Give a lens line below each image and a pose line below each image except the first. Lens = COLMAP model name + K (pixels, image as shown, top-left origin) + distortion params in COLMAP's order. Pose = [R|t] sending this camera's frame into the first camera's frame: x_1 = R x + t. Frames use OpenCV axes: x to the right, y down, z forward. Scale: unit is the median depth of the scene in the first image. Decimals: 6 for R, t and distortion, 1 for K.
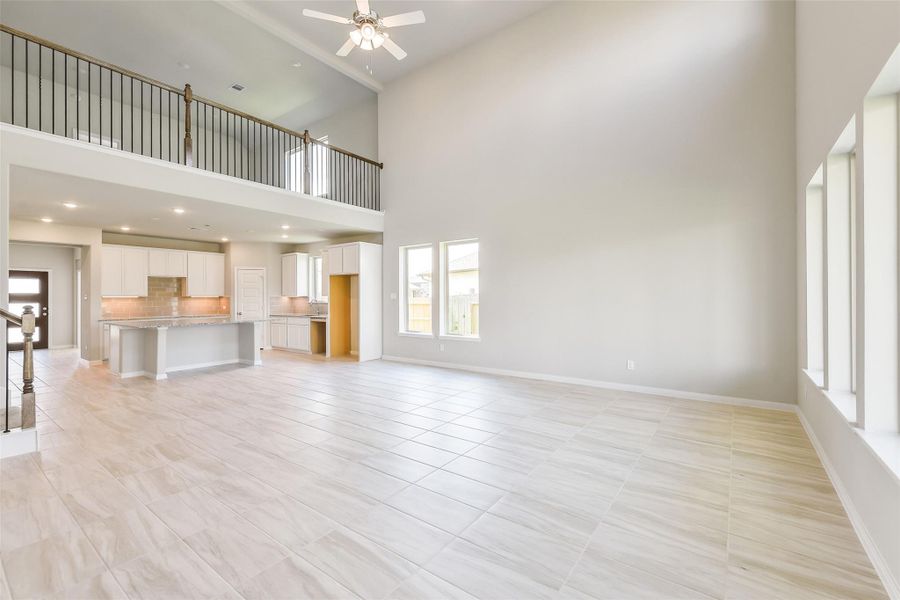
lens RADIAL K [[386.9, 0, 451.0], [0, 386.9, 297.0], [0, 0, 1]] dist [0.001644, -0.000564]
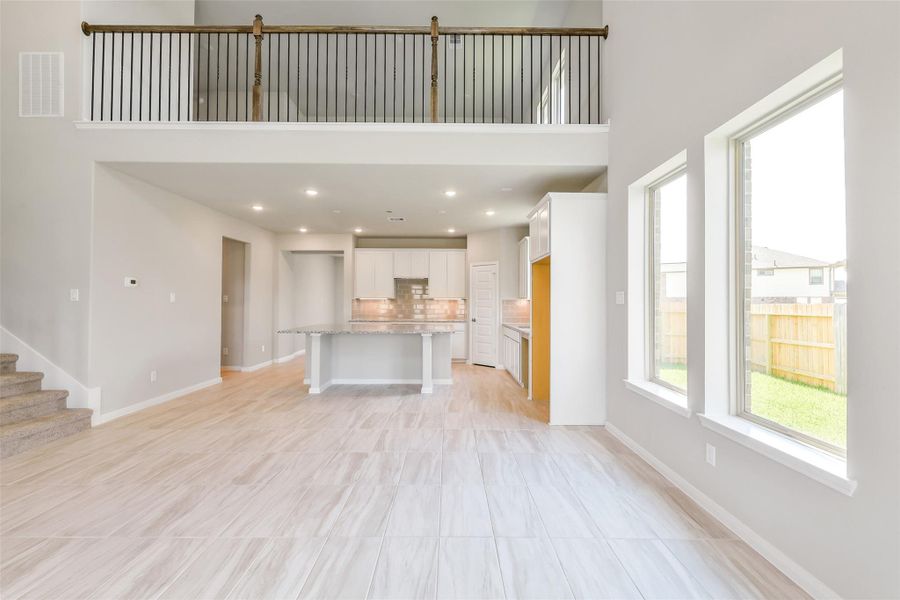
lens RADIAL K [[386.9, 0, 451.0], [0, 386.9, 297.0], [0, 0, 1]] dist [0.001644, -0.000564]
pose [[0.595312, -0.002224, -0.803492, 0.093608], [-0.006858, 0.999946, -0.007849, 0.001401], [0.803466, 0.010183, 0.595264, 0.538308]]
